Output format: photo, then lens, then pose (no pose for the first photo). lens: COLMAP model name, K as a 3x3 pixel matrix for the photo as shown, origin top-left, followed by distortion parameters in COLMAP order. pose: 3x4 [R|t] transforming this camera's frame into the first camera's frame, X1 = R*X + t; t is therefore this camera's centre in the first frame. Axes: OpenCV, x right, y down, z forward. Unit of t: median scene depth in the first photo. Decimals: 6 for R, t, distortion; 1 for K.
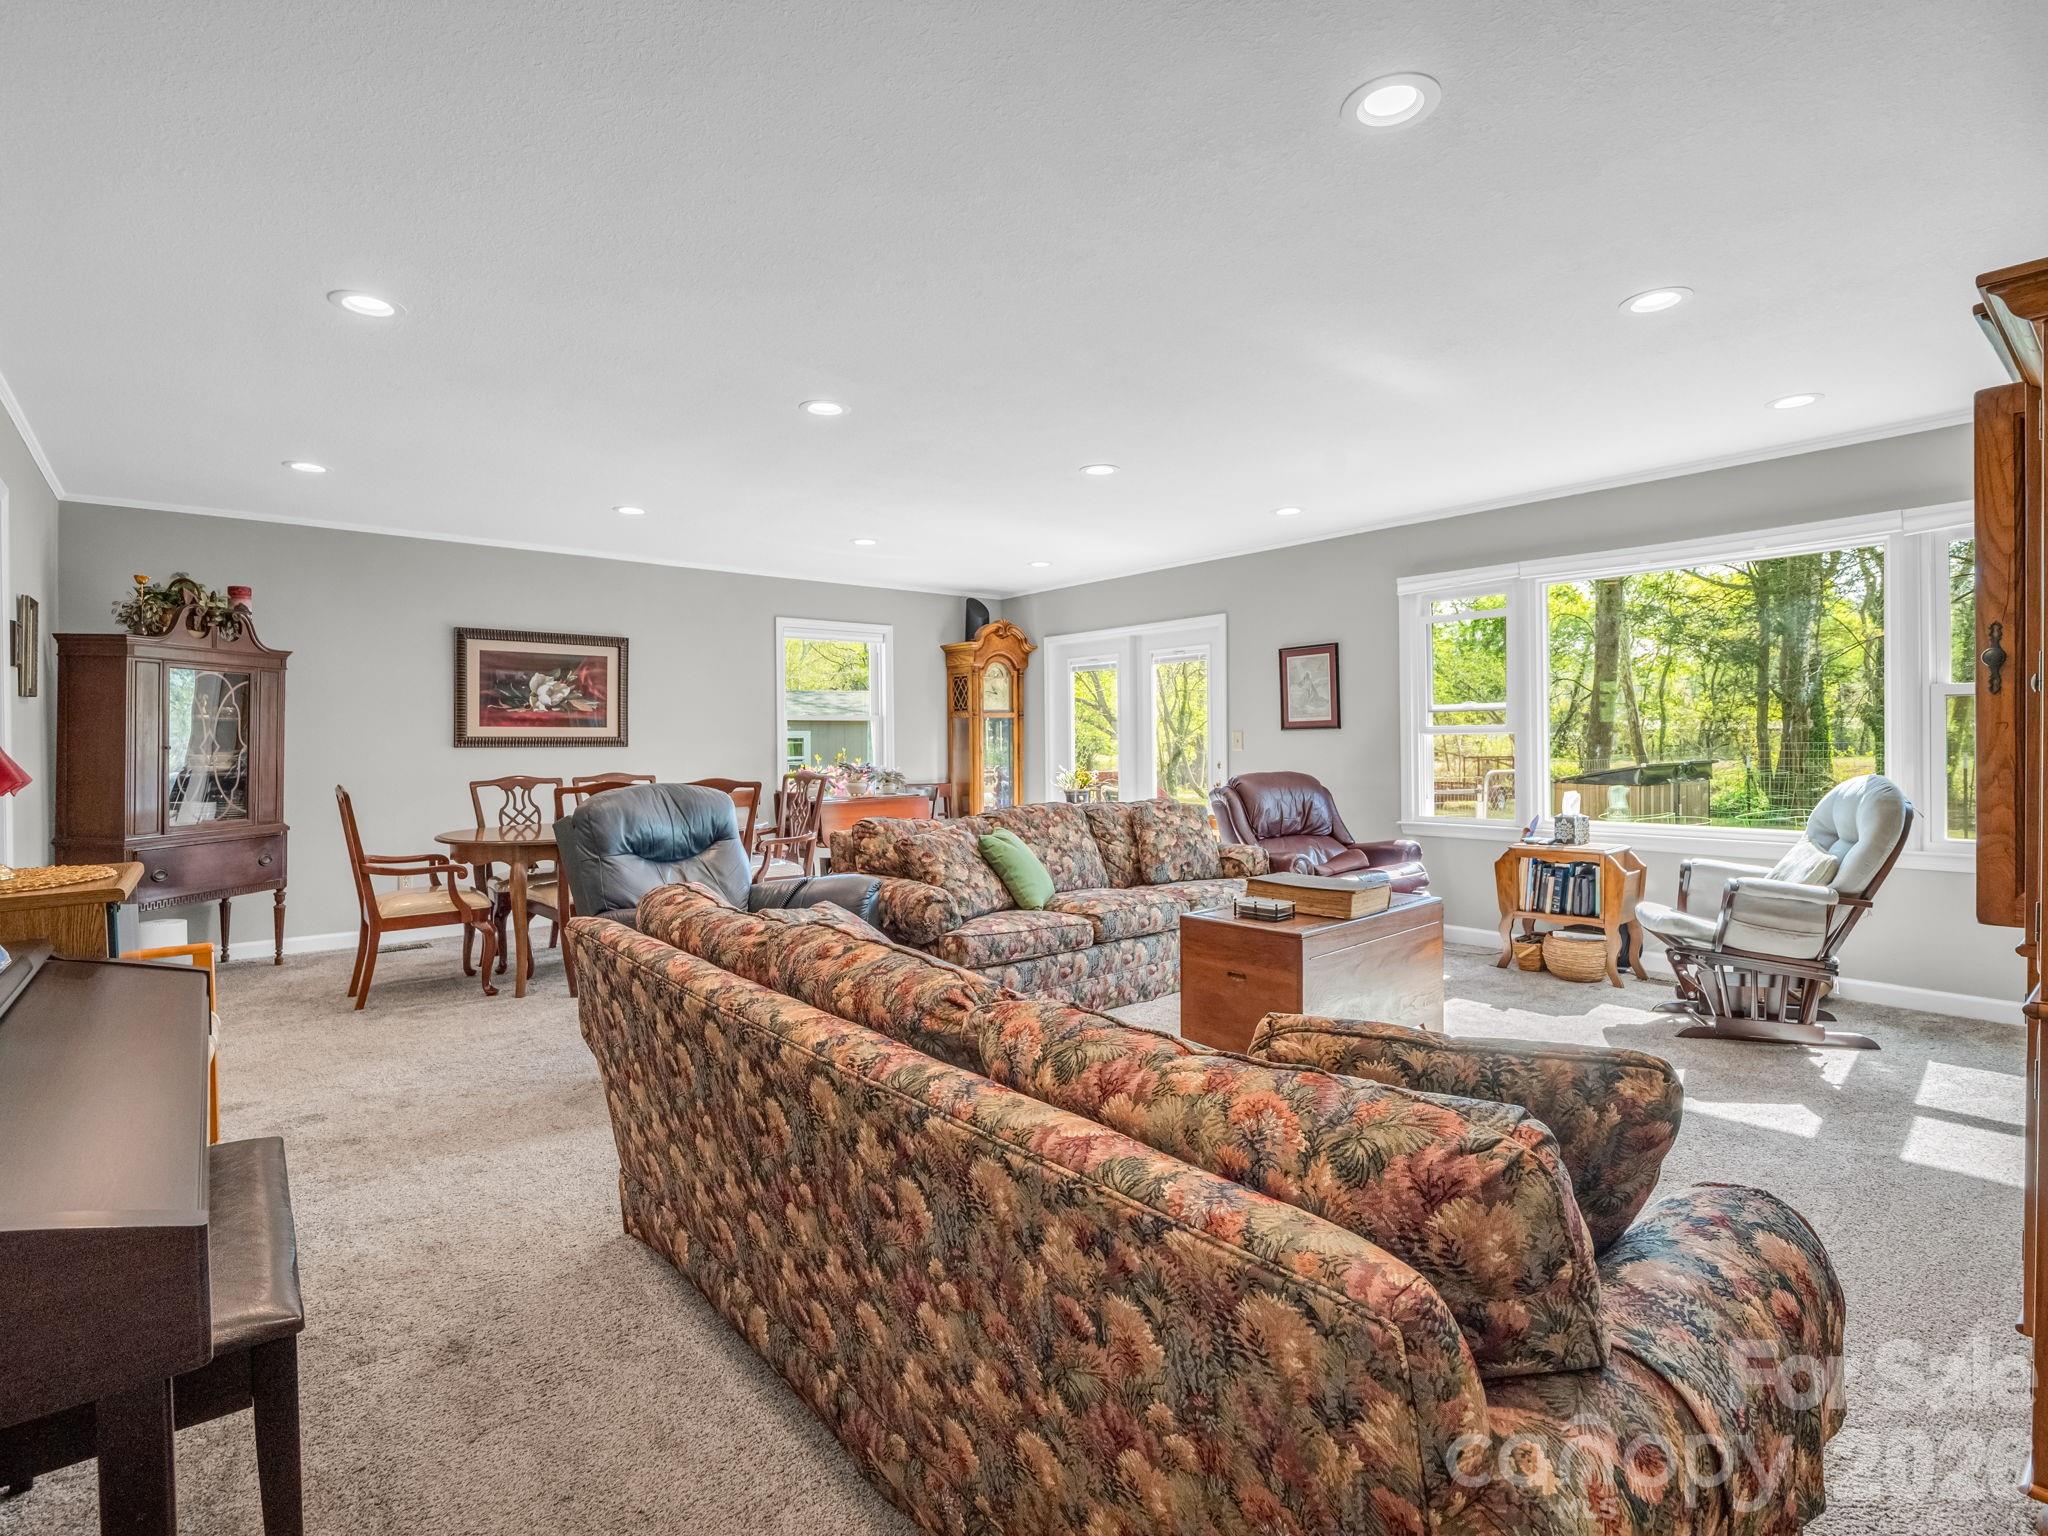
lens RADIAL K [[1013.5, 0, 1025.7], [0, 1013.5, 748.1], [0, 0, 1]] dist [-0.009668, -0.002537]
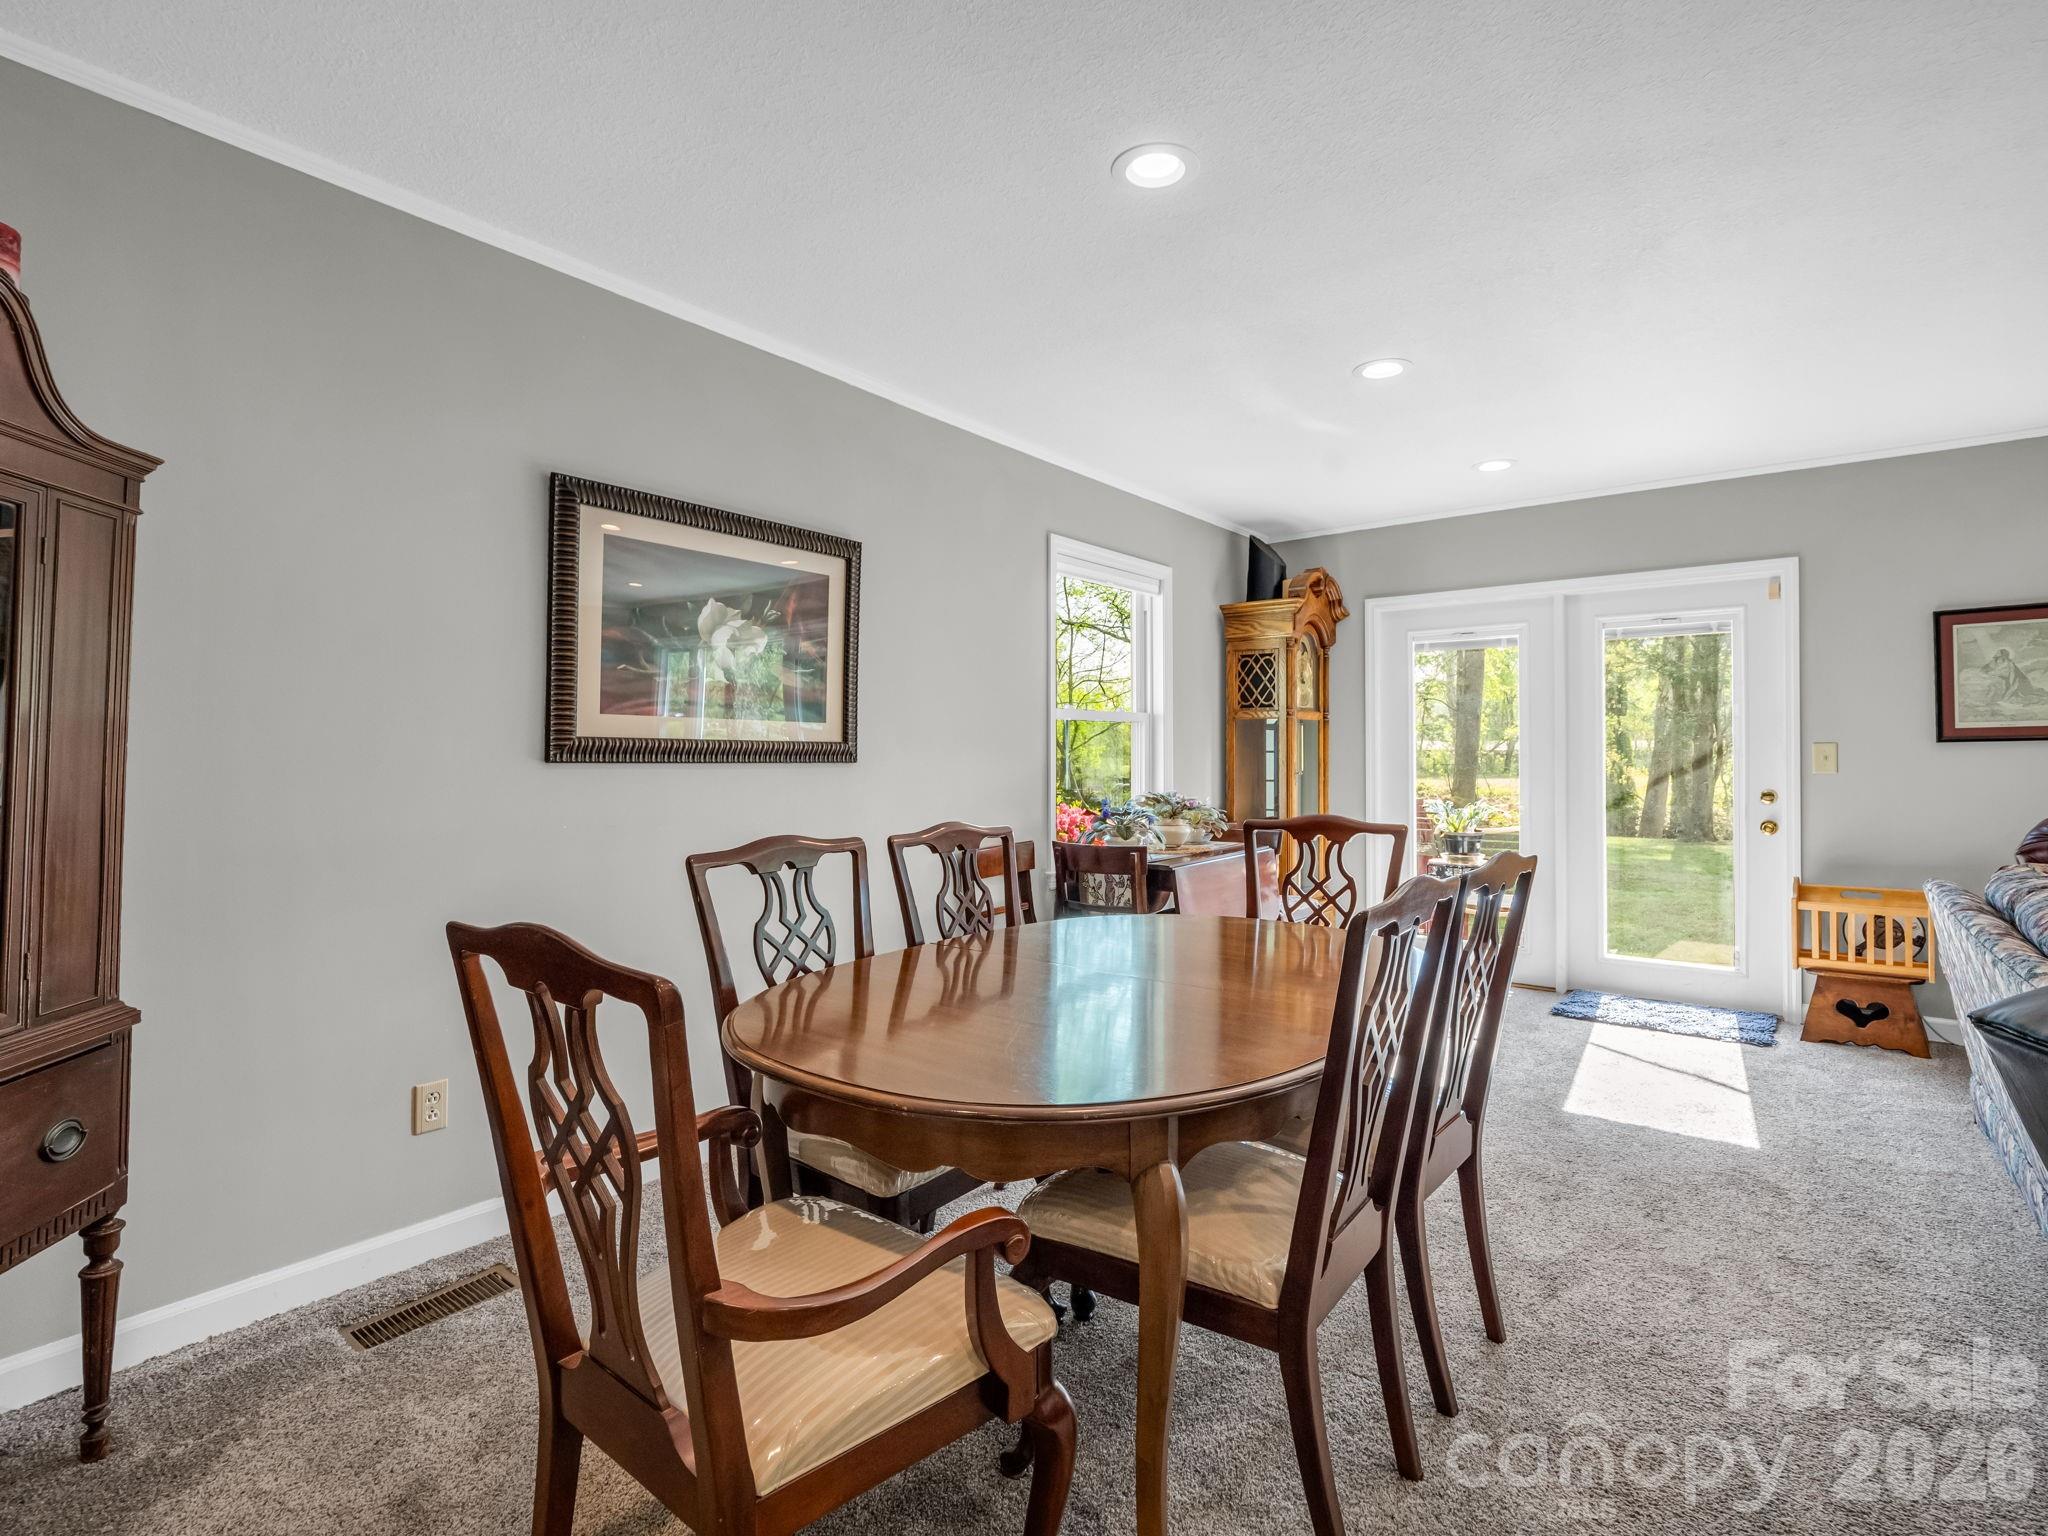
lens RADIAL K [[1029.3, 0, 1034.2], [0, 1029.3, 743.3], [0, 0, 1]] dist [-0.011526, -0.002469]
pose [[0.975909, 0.009085, 0.217988, -0.430082], [-0.004533, 0.999761, -0.021373, -0.000570], [-0.218130, 0.019870, 0.975717, 0.510951]]
